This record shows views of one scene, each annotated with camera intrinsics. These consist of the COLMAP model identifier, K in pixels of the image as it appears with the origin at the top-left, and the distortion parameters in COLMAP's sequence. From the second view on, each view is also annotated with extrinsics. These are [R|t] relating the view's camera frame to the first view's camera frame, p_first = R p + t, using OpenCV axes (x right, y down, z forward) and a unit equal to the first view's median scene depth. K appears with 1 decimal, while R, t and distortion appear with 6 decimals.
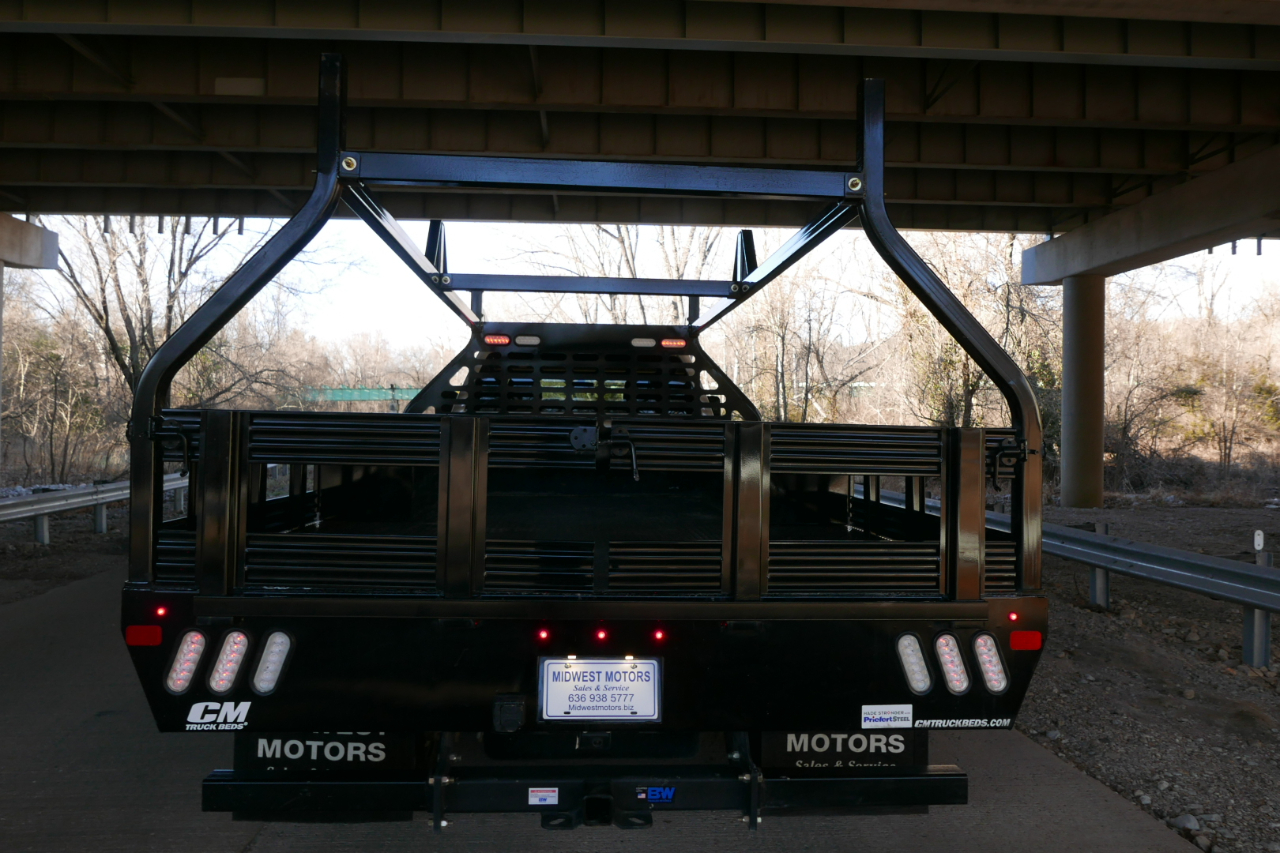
lens RADIAL K [[896.5, 0, 640.0], [0, 896.5, 426.5], [0, 0, 1]] dist [-0.023149, -0.001901]
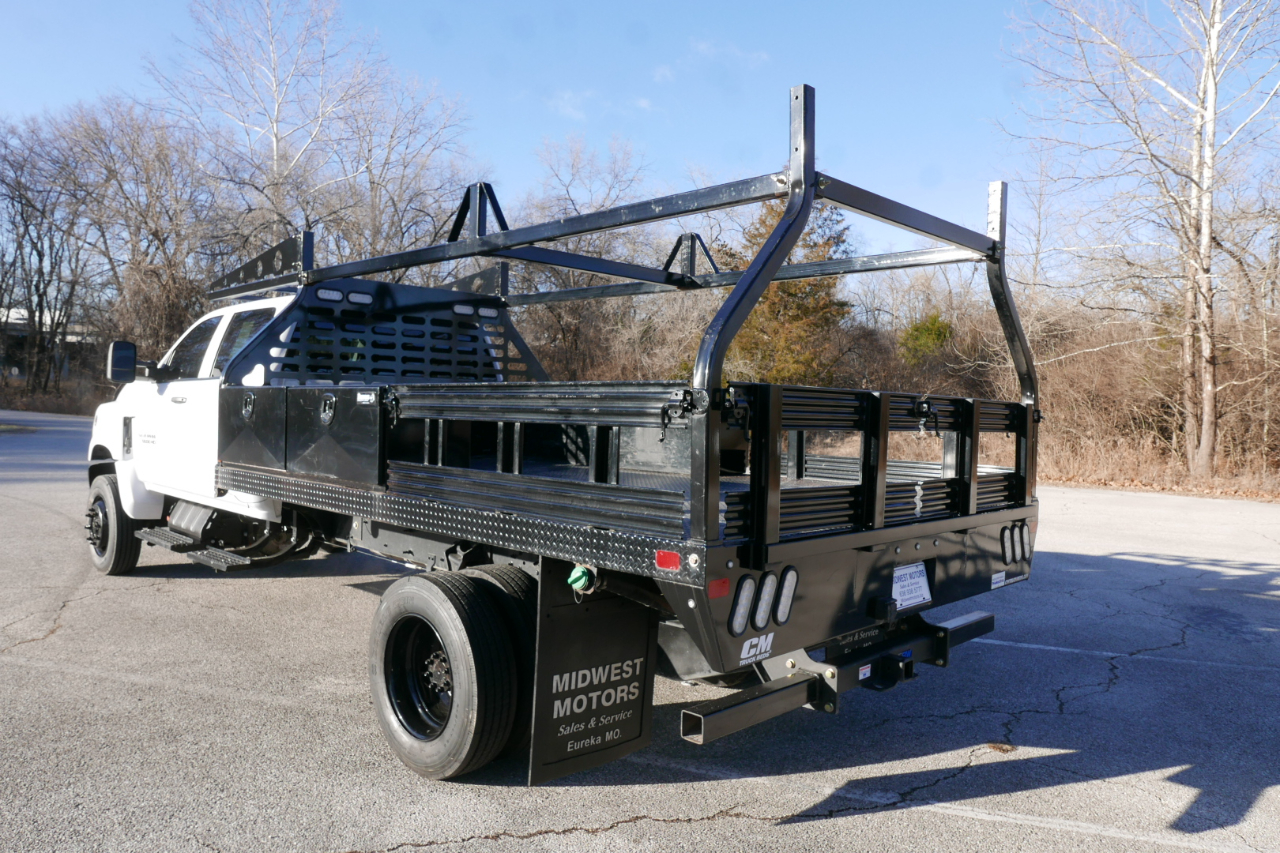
lens RADIAL K [[882.0, 0, 640.0], [0, 882.0, 426.5], [0, 0, 1]] dist [-0.009411, -0.000994]
pose [[0.750462, -0.010430, 0.660831, -1.249549], [-0.018891, 0.999128, 0.037223, -0.001875], [-0.660643, -0.040419, 0.749611, 0.238985]]
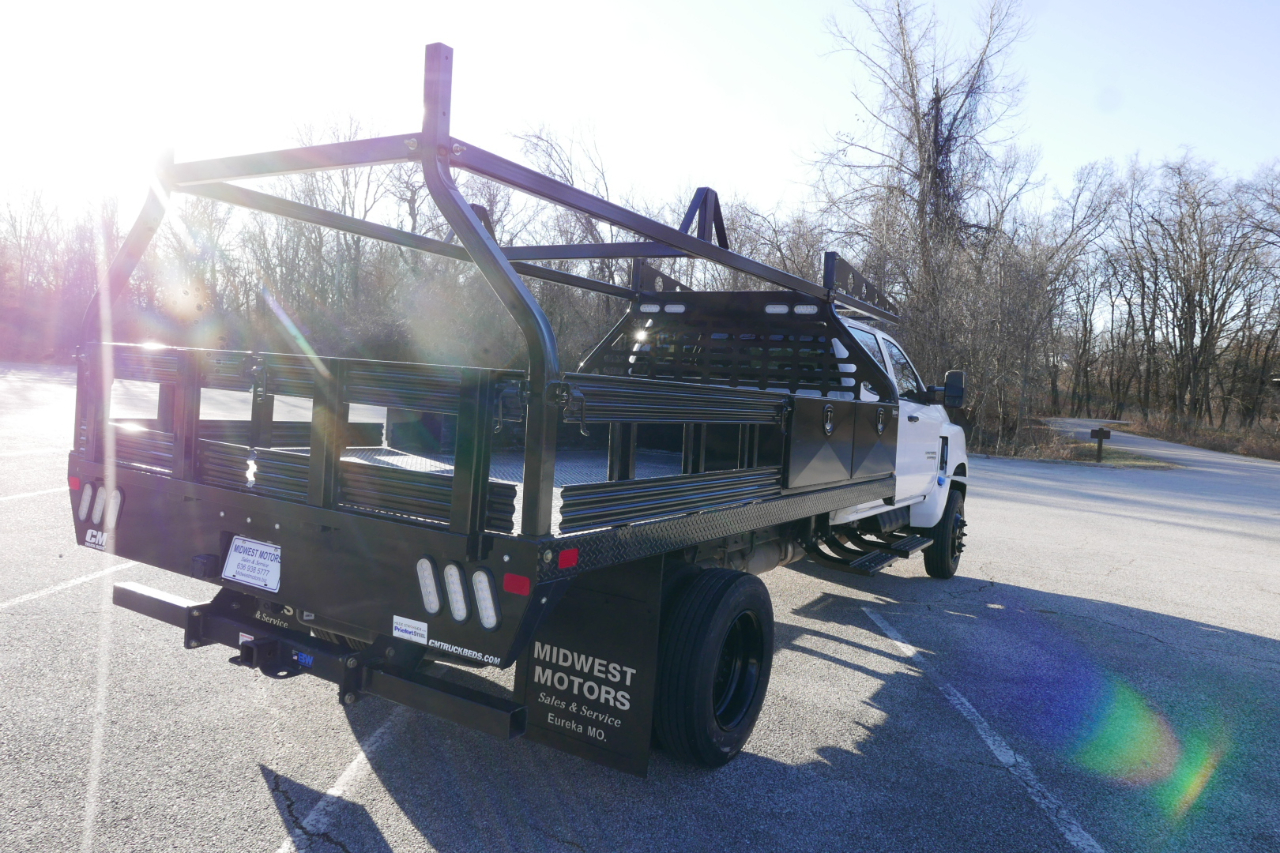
lens RADIAL K [[887.8, 0, 640.0], [0, 887.8, 426.5], [0, 0, 1]] dist [-0.021858, 0.000447]
pose [[0.812679, 0.061421, -0.579466, 1.111110], [-0.051171, 0.998110, 0.034030, 0.024686], [0.580460, 0.001996, 0.814286, 0.277306]]
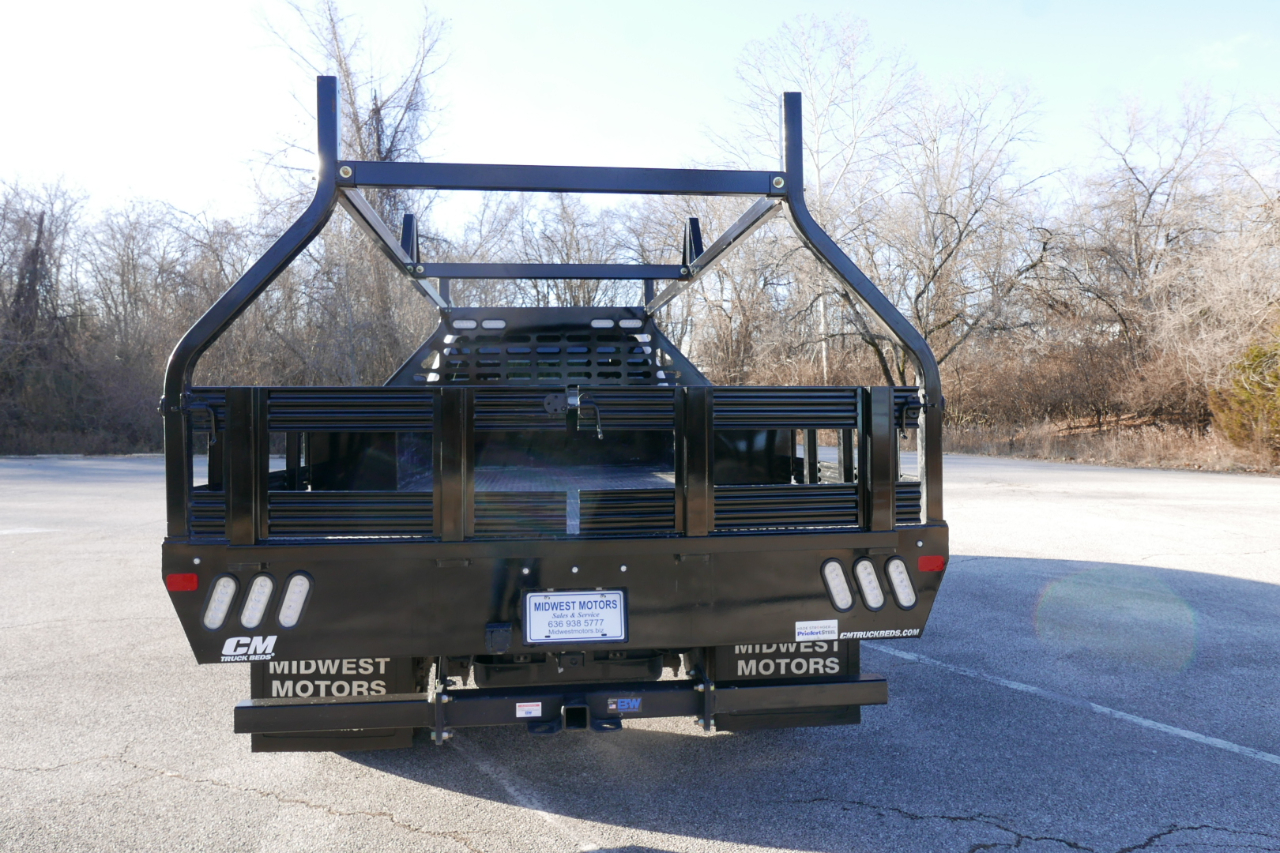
lens RADIAL K [[887.8, 0, 640.0], [0, 887.8, 426.5], [0, 0, 1]] dist [-0.021858, 0.000447]
pose [[0.998660, -0.027696, 0.043708, -0.002979], [0.026815, 0.999428, 0.020620, 0.021783], [-0.044254, -0.019420, 0.998832, -0.164762]]
